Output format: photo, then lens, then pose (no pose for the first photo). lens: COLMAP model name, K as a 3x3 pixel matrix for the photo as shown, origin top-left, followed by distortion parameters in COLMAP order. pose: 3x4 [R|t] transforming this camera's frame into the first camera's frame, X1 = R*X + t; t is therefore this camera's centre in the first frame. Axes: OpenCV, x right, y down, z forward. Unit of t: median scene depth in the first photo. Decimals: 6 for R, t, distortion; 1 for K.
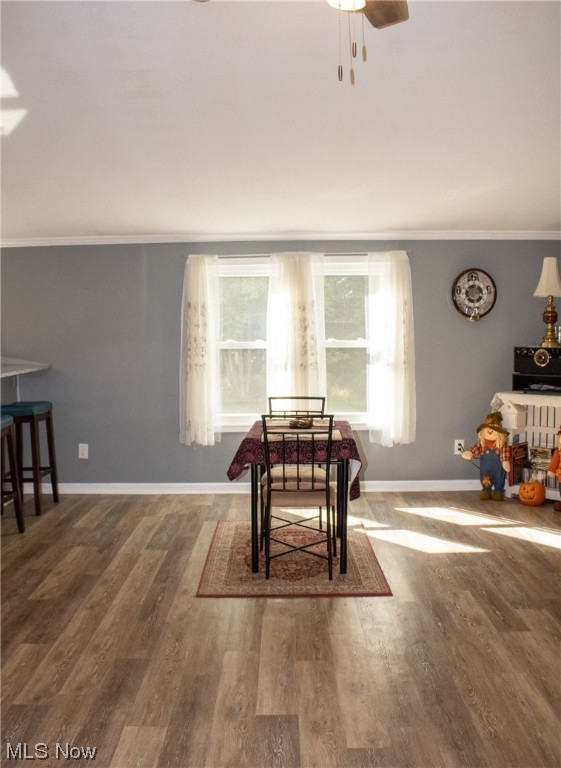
lens RADIAL K [[738.6, 0, 281.3], [0, 738.6, 387.3], [0, 0, 1]] dist [-0.111435, 0.000000]
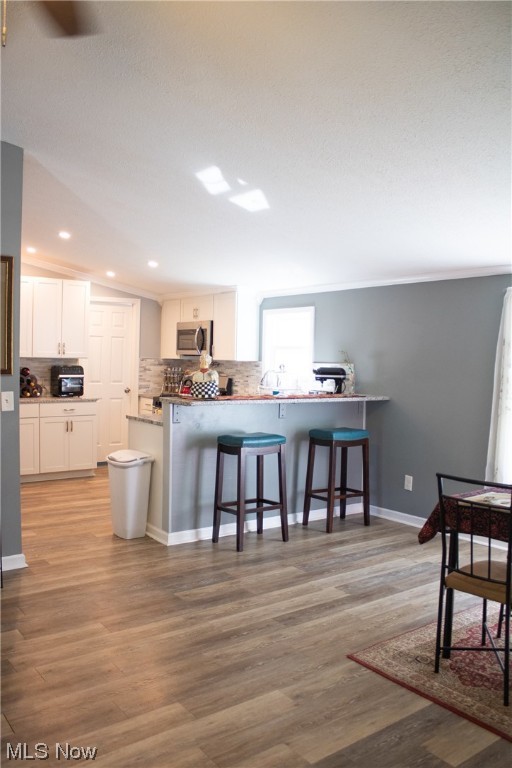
lens RADIAL K [[641.7, 0, 255.6], [0, 641.7, 380.8], [0, 0, 1]] dist [-0.160163, 0.140765]
pose [[0.601925, 0.048574, -0.797074, 0.483544], [-0.091450, 0.995774, -0.008377, -0.045218], [0.793299, 0.077935, 0.603823, 0.447190]]
